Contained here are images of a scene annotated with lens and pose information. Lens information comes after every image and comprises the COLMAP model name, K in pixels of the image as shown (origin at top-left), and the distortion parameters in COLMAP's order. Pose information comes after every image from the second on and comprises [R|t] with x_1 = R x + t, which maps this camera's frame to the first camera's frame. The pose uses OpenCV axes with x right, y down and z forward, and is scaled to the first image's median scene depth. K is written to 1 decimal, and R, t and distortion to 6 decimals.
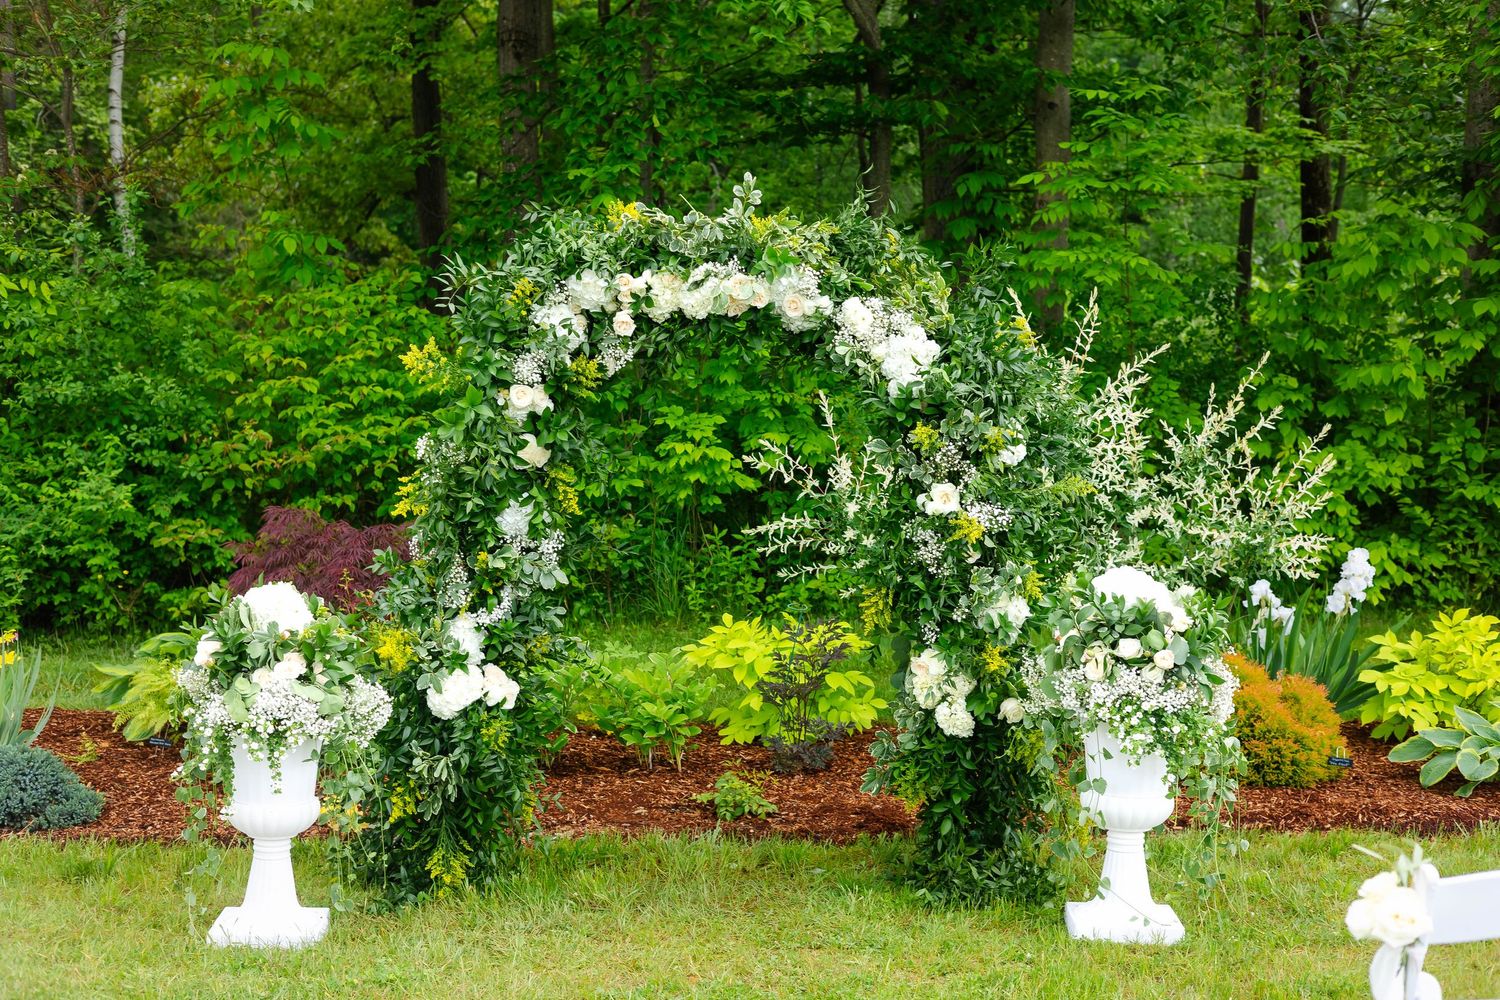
lens RADIAL K [[2133.5, 0, 750.0], [0, 2133.5, 500.0], [0, 0, 1]] dist [0.001126, 0.031501]
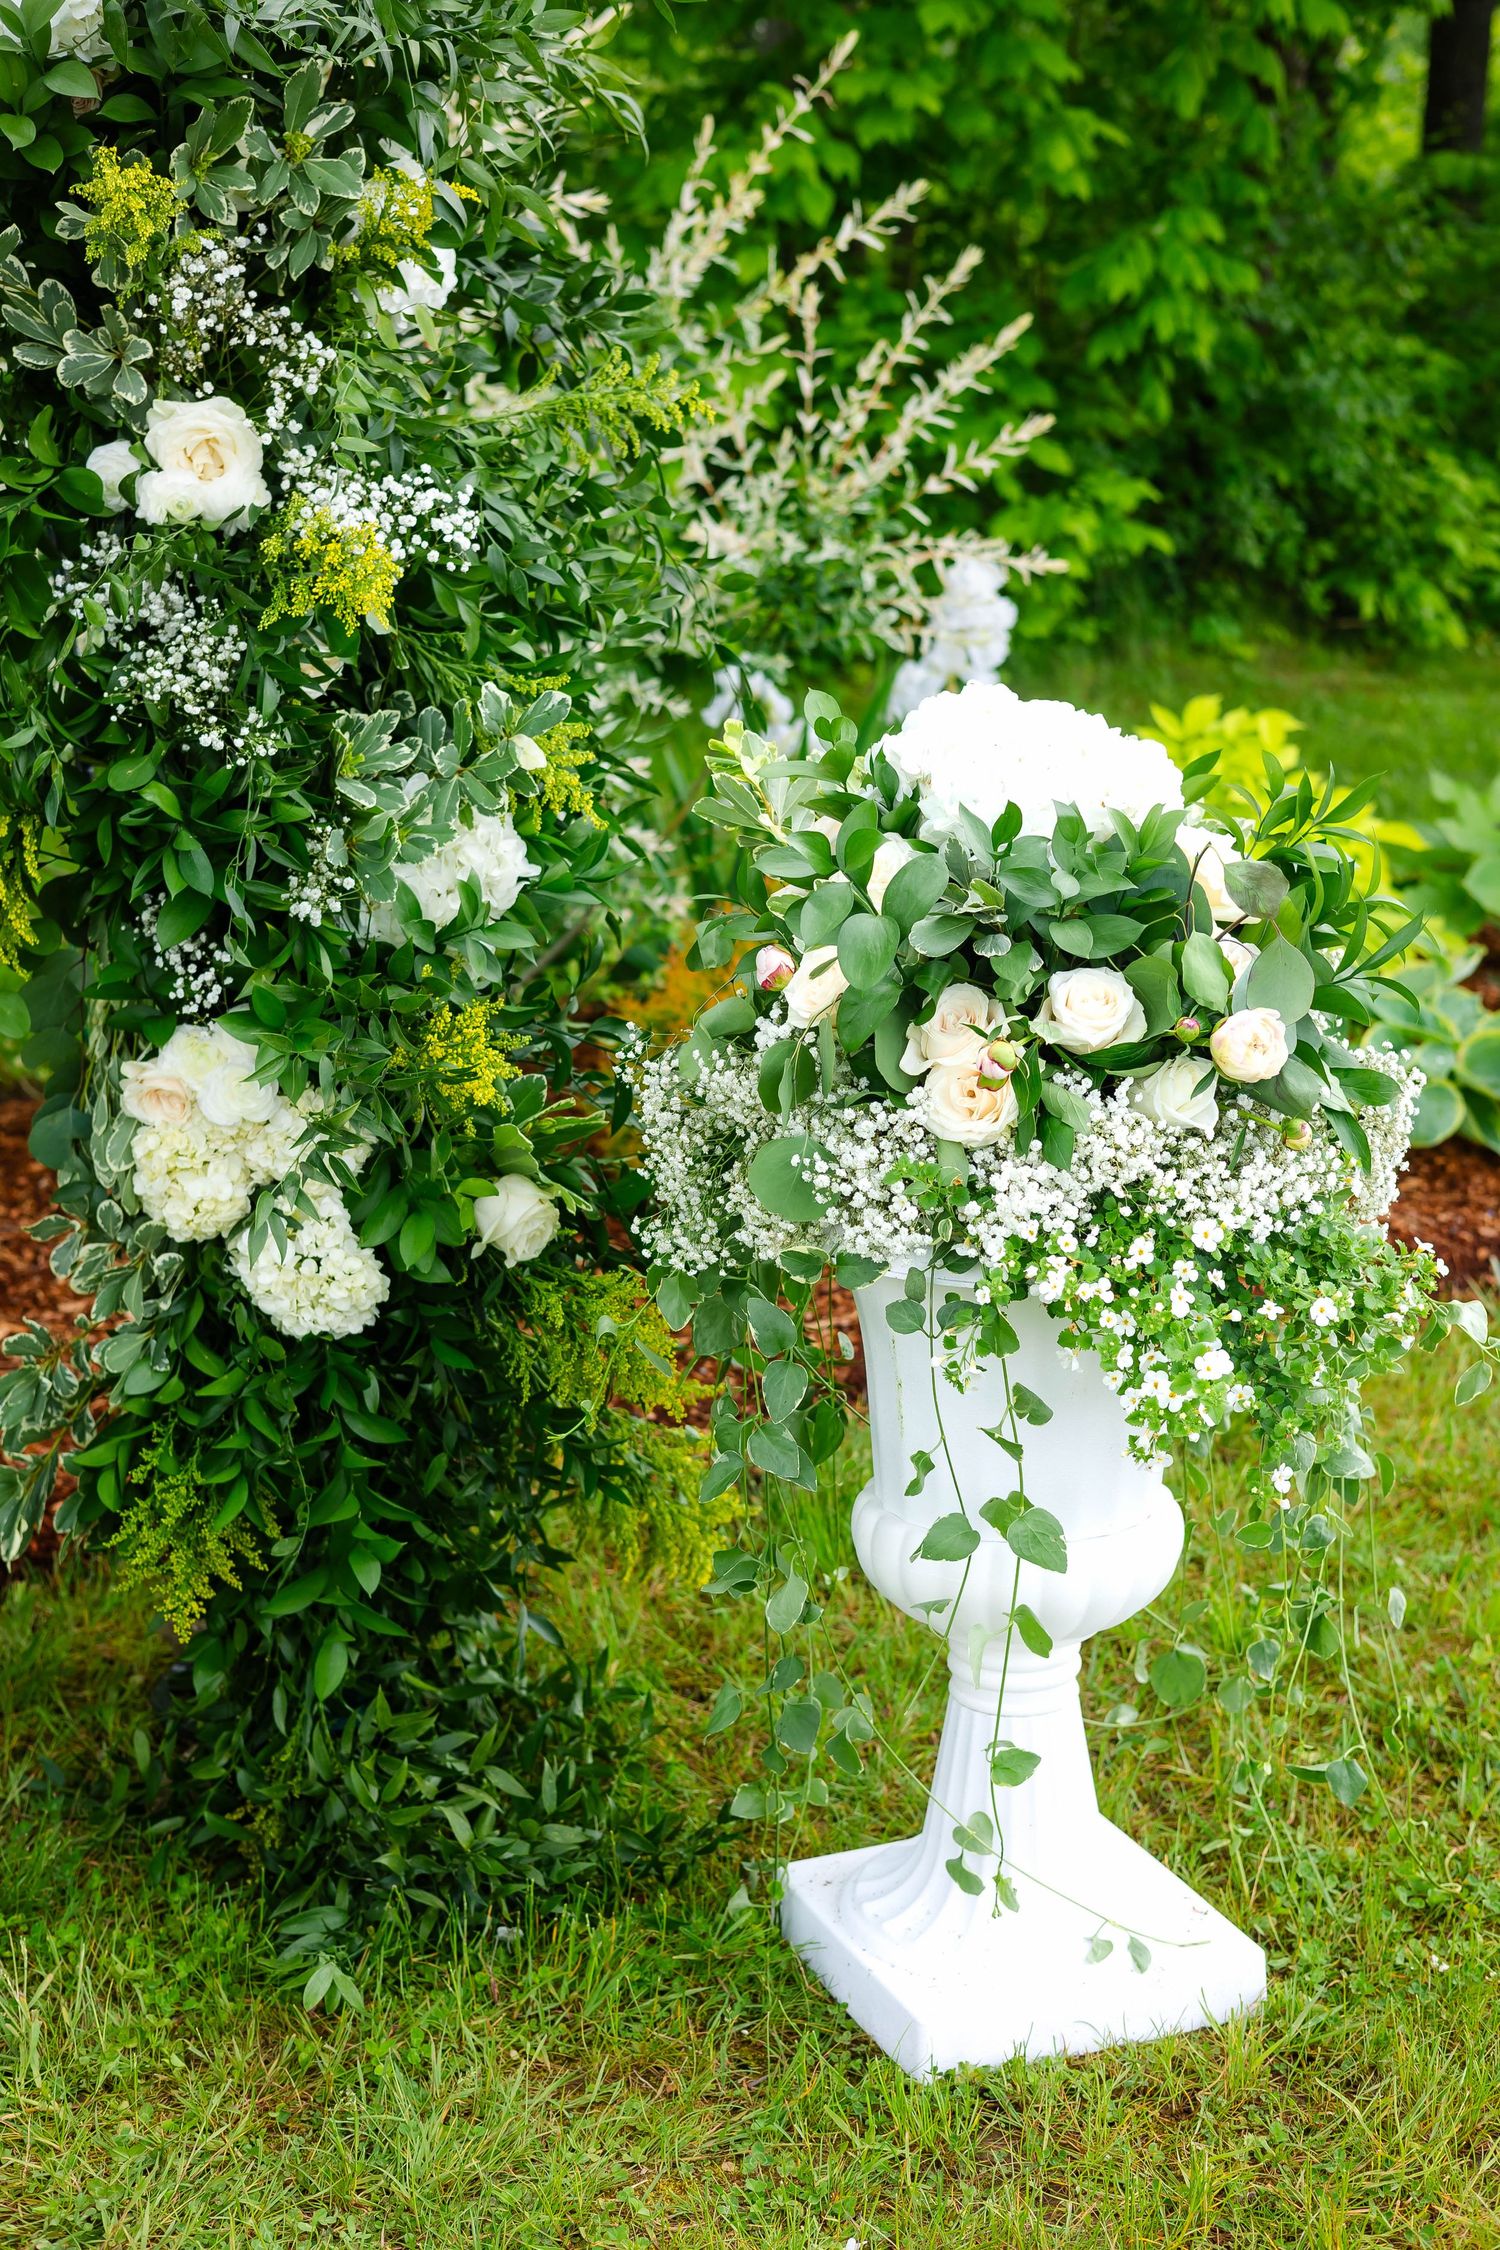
lens RADIAL K [[3200.2, 0, 743.8], [0, 3200.2, 1103.1], [0, 0, 1]] dist [0.001126, 0.031501]
pose [[0.905703, -0.118980, 0.406873, -0.018723], [0.040257, 0.979607, 0.196851, 0.002234], [-0.421996, -0.161909, 0.892023, 0.615565]]
